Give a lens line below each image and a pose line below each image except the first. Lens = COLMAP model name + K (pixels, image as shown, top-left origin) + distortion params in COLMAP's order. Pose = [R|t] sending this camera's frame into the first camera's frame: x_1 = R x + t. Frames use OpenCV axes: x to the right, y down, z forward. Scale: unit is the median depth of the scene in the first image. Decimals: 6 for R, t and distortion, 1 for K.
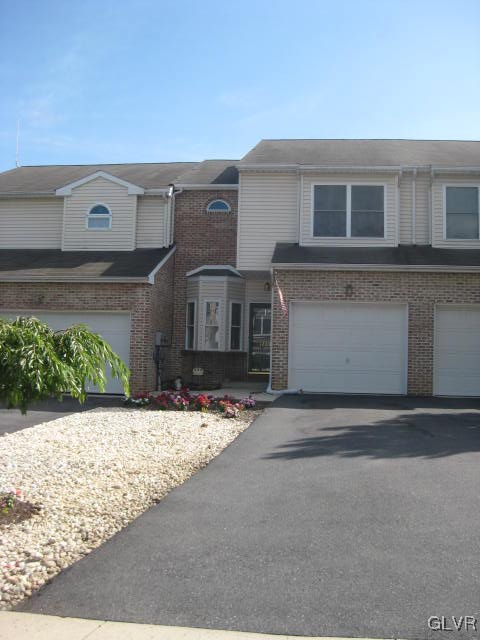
lens RADIAL K [[707.9, 0, 240.3], [0, 707.9, 317.2], [0, 0, 1]] dist [-0.138255, 0.000000]
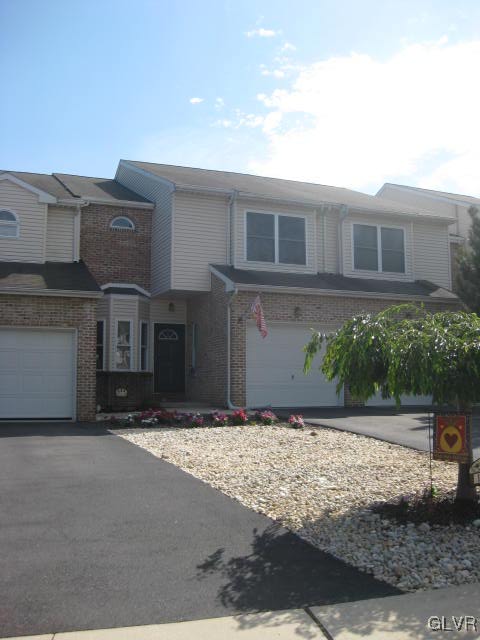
lens RADIAL K [[707.9, 0, 240.7], [0, 707.9, 322.0], [0, 0, 1]] dist [-0.138255, 0.000000]
pose [[0.869376, 0.022512, 0.493638, -0.421534], [-0.004697, 0.999293, -0.037299, 0.016869], [-0.494129, 0.030108, 0.868867, 0.089284]]
